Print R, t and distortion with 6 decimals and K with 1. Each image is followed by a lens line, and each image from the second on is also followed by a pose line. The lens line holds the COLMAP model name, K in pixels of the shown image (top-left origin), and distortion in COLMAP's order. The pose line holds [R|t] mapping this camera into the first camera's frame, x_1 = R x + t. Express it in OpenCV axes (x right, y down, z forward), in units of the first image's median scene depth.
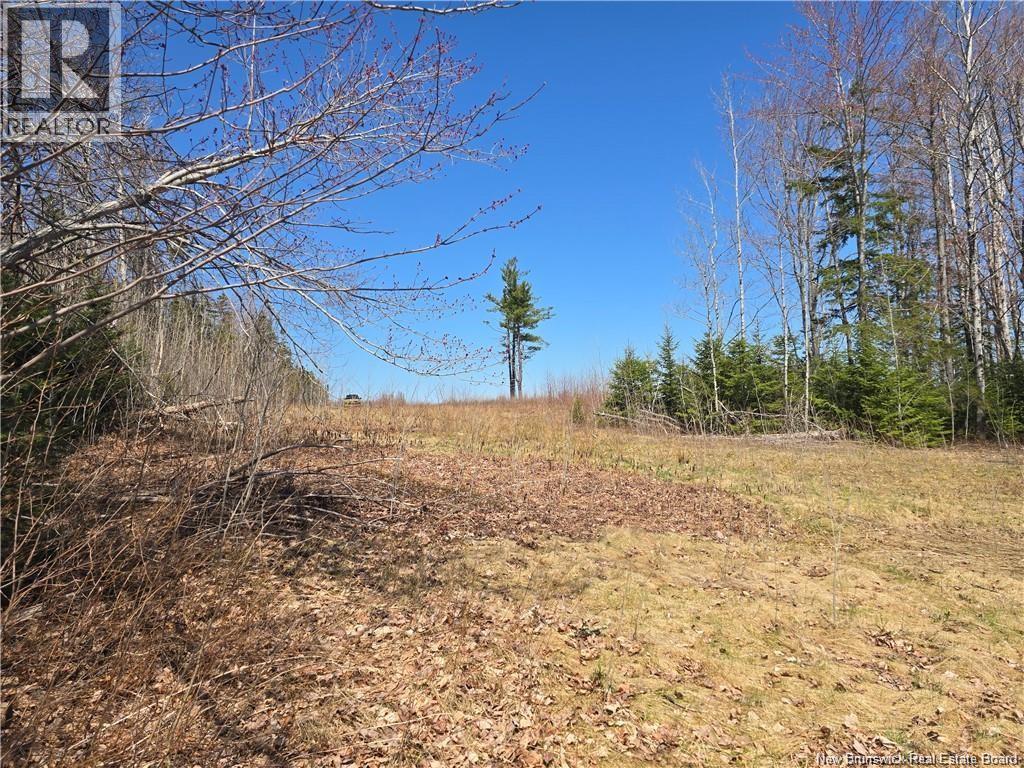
lens RADIAL K [[682.2, 0, 512.0], [0, 682.2, 384.0], [0, 0, 1]] dist [0.046993, -0.046622]
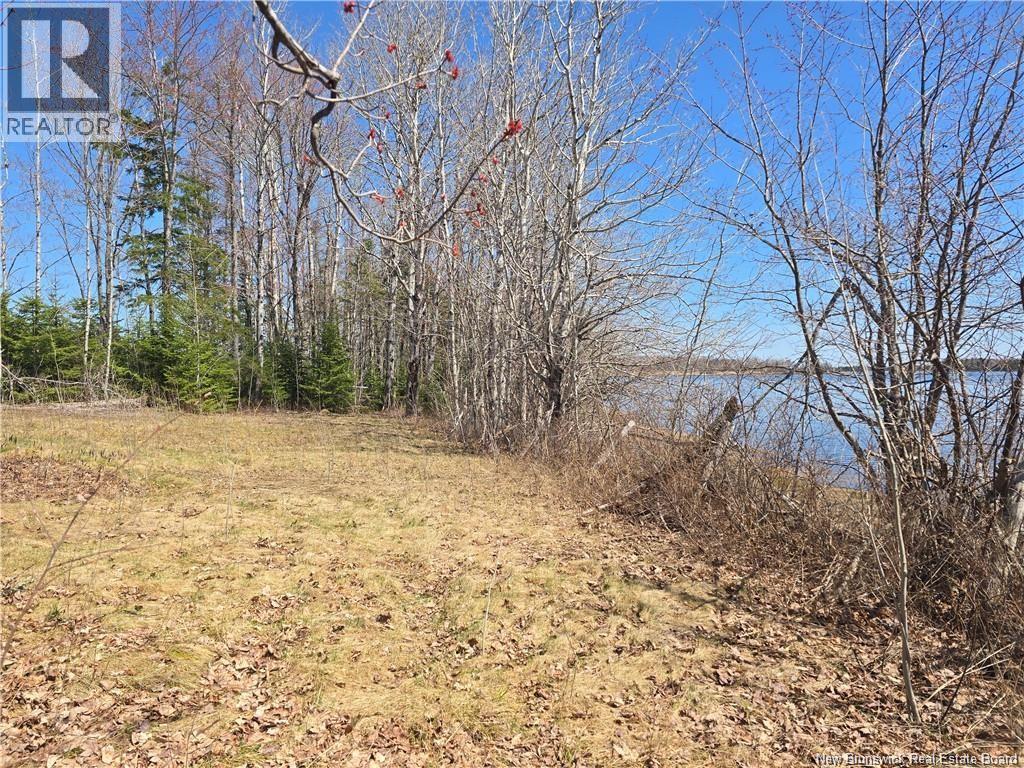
lens RADIAL K [[713.6, 0, 512.0], [0, 713.6, 384.0], [0, 0, 1]] dist [0.072216, -0.065275]
pose [[0.557231, 0.017750, 0.830168, -0.108959], [-0.053461, 0.998464, 0.014536, 0.000654], [-0.828635, -0.052481, 0.557324, -0.056671]]
